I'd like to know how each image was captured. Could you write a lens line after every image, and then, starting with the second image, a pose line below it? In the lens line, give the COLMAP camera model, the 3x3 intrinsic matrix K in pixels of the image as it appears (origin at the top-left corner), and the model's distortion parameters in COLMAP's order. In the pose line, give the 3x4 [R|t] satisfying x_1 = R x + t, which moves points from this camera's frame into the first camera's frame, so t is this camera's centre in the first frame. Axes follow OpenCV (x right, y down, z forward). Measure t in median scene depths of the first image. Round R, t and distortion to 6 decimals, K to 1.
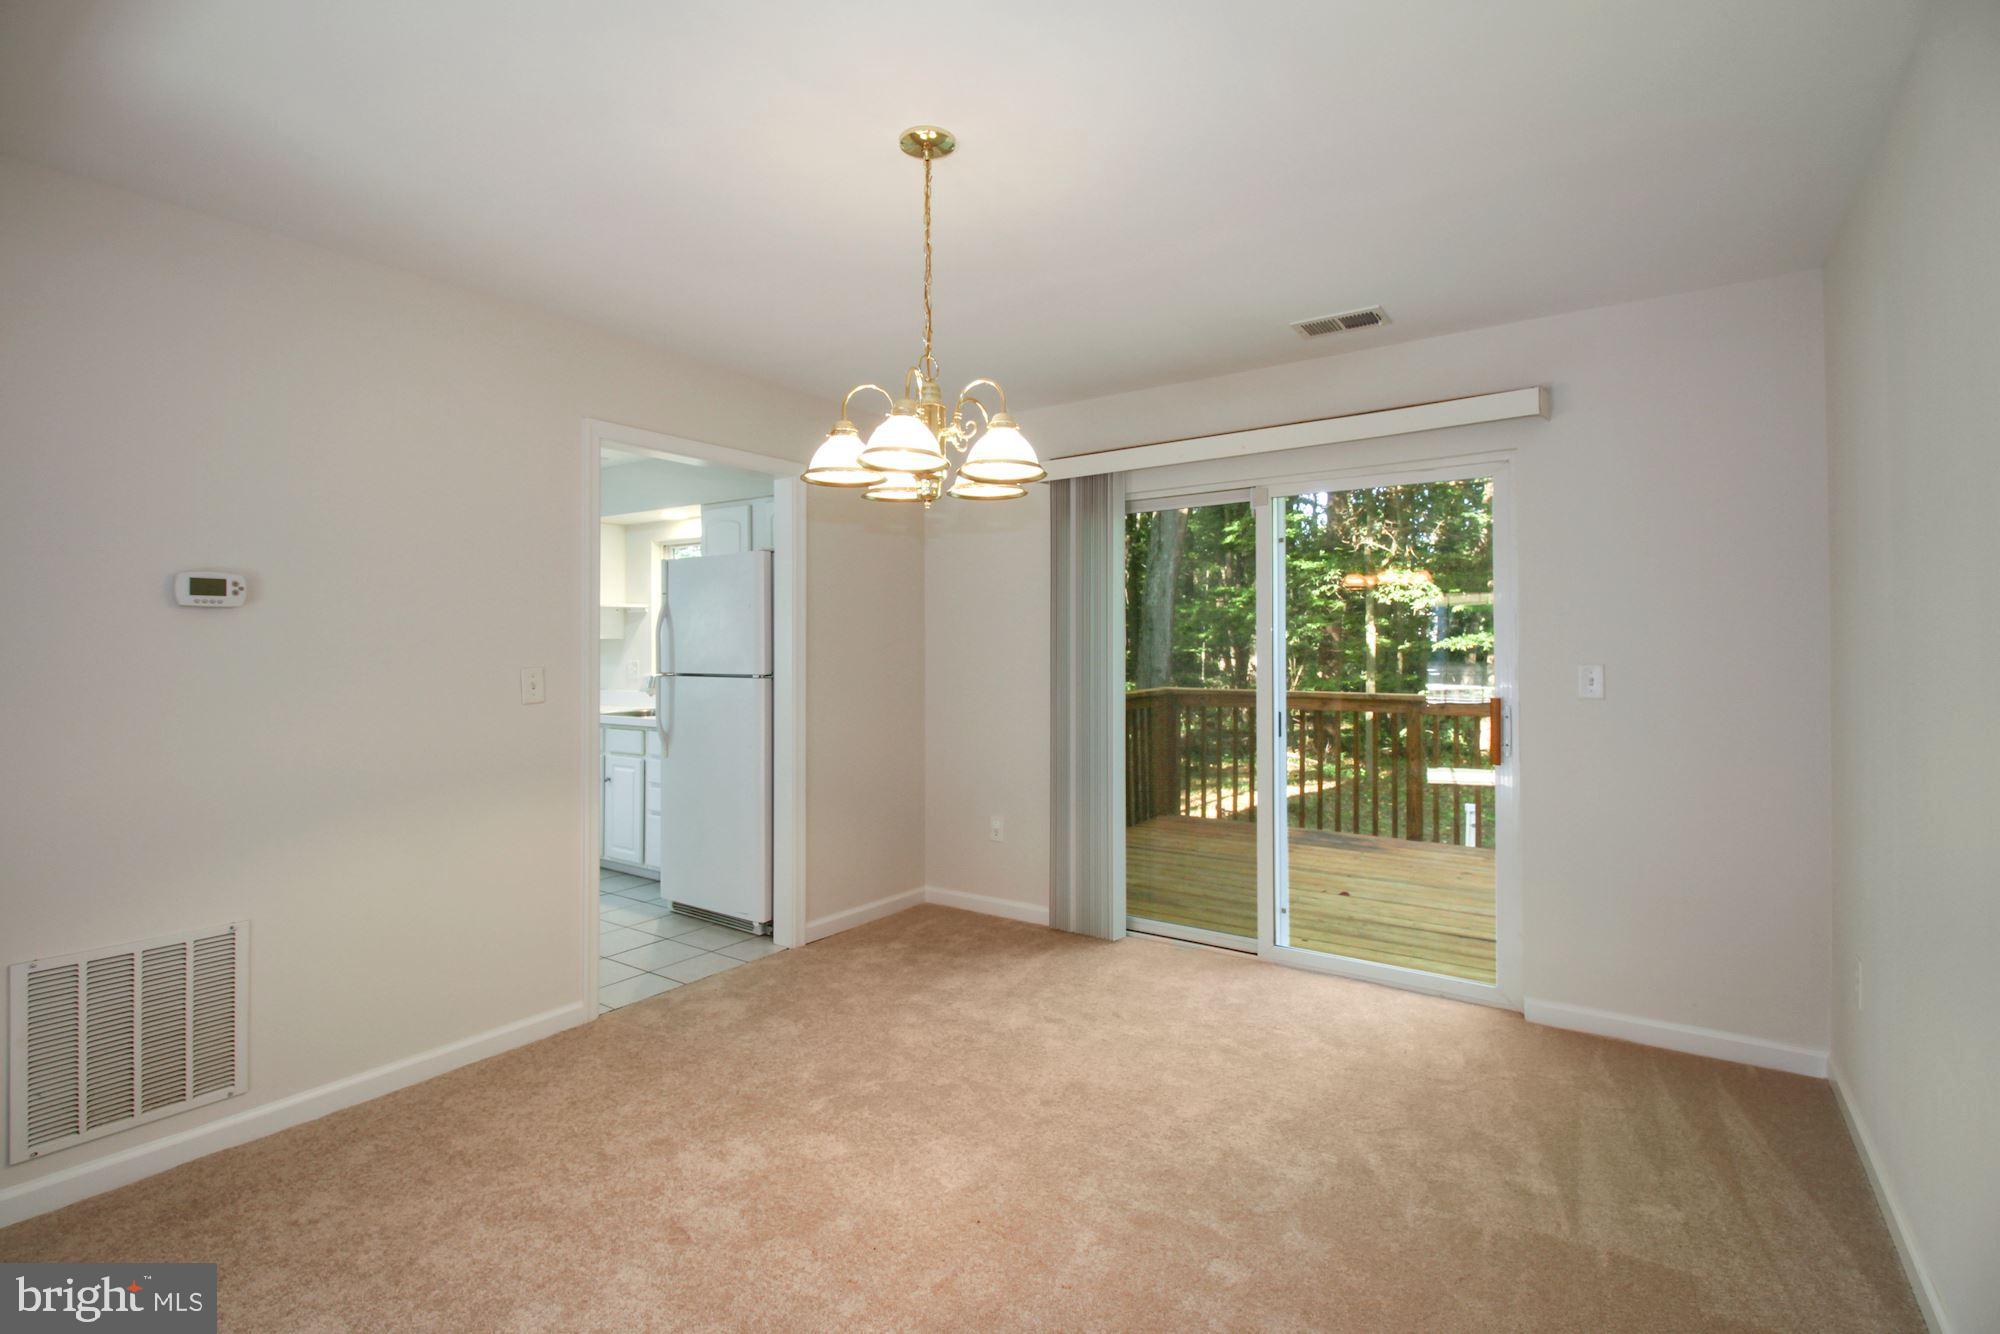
lens RADIAL K [[925.6, 0, 1000.8], [0, 925.6, 640.7], [0, 0, 1]] dist [0.000162, -0.000027]
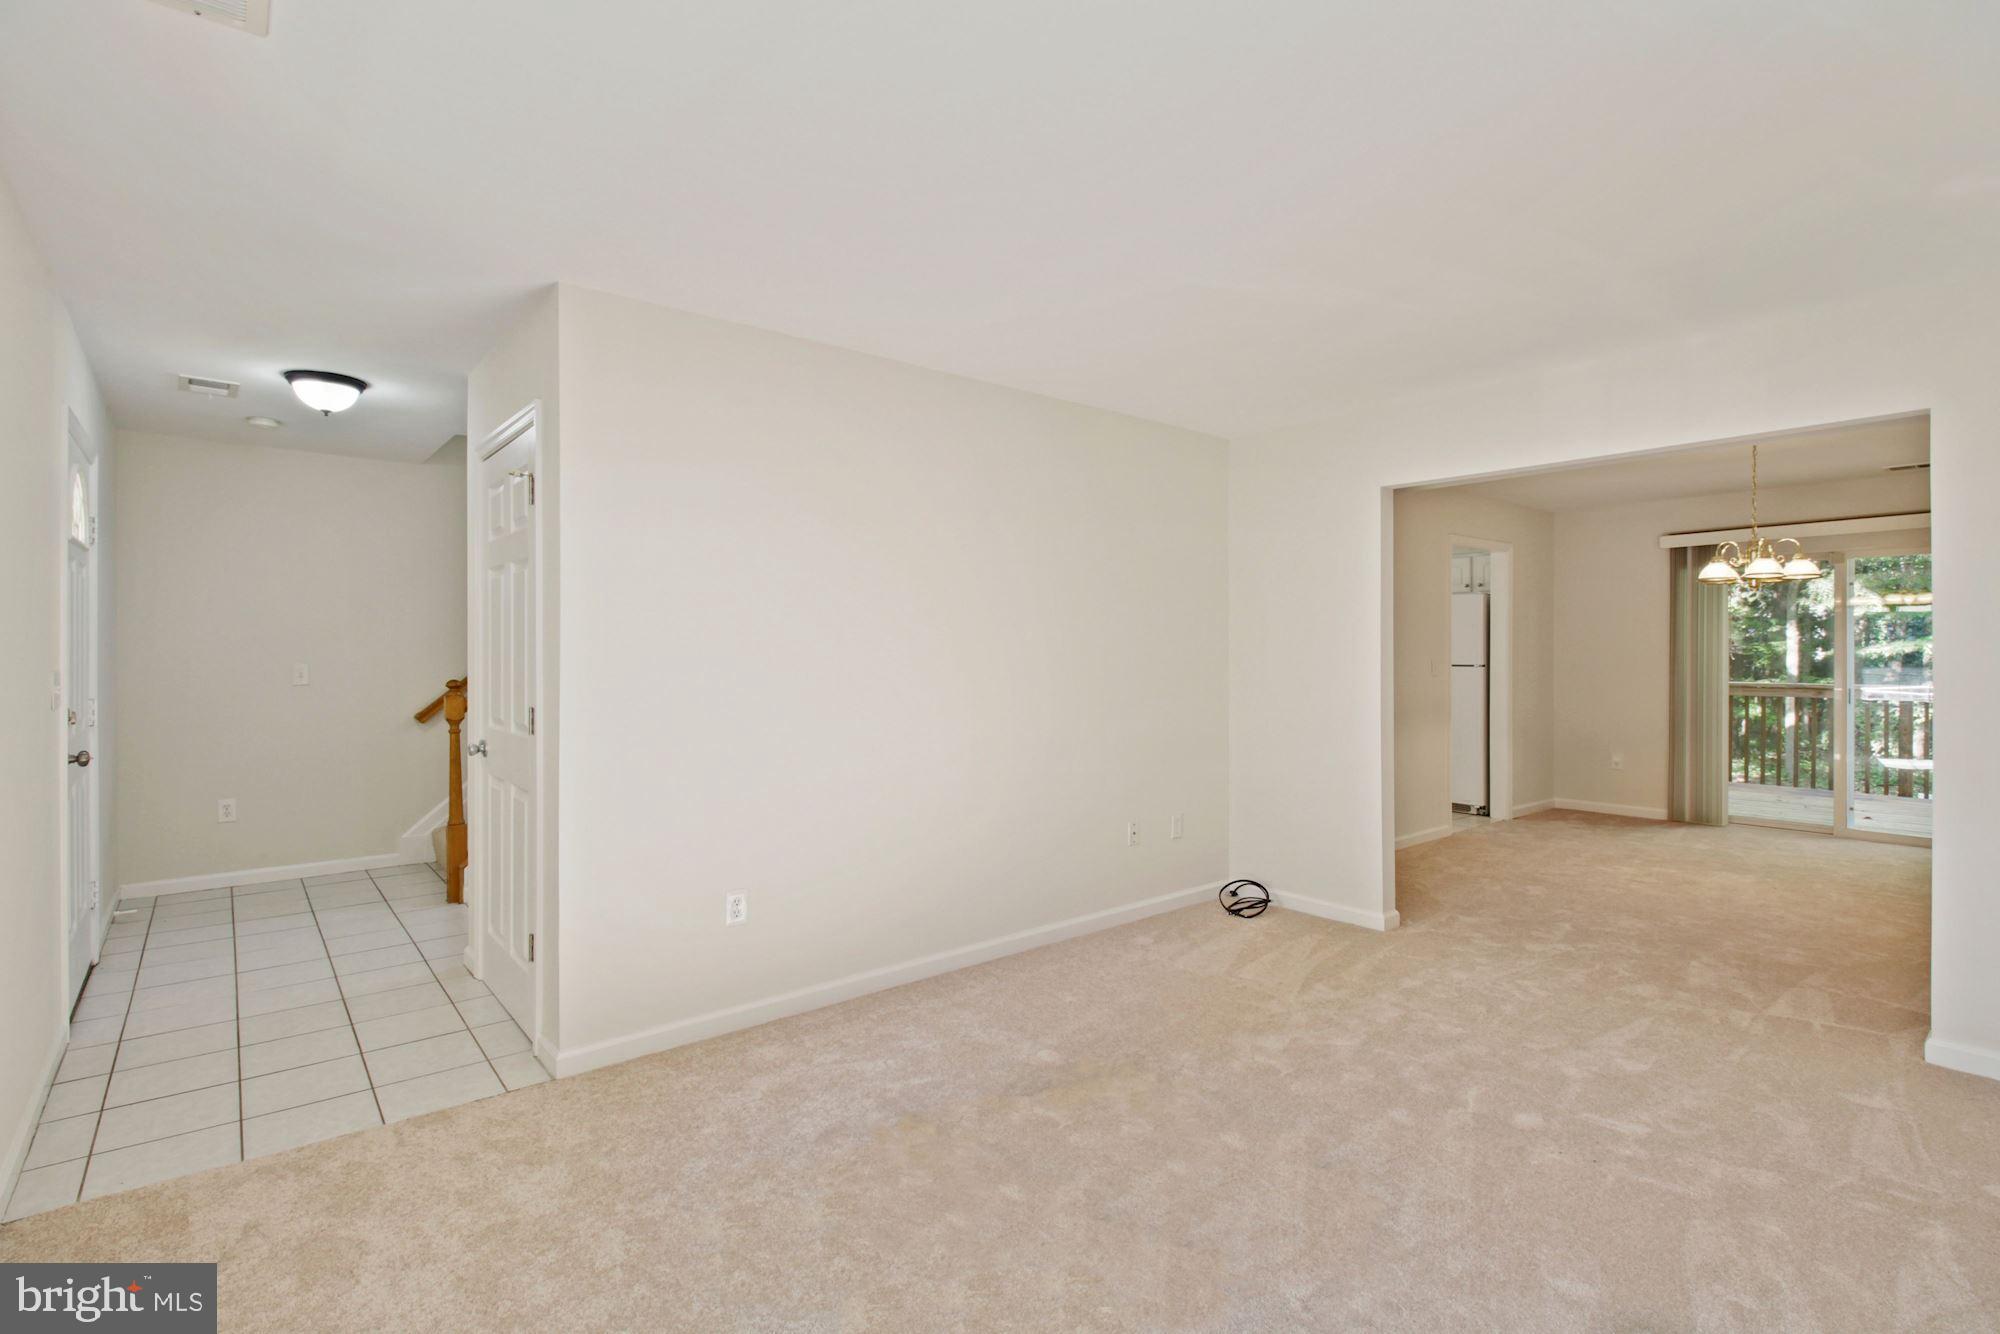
lens RADIAL K [[930.1, 0, 1000.0], [0, 930.1, 667.0], [0, 0, 1]] dist [0.001805, 0.000132]
pose [[0.963608, 0.008506, -0.267185, -0.658758], [-0.002374, 0.999727, 0.023265, 0.002026], [0.267310, -0.021784, 0.963364, -0.926357]]
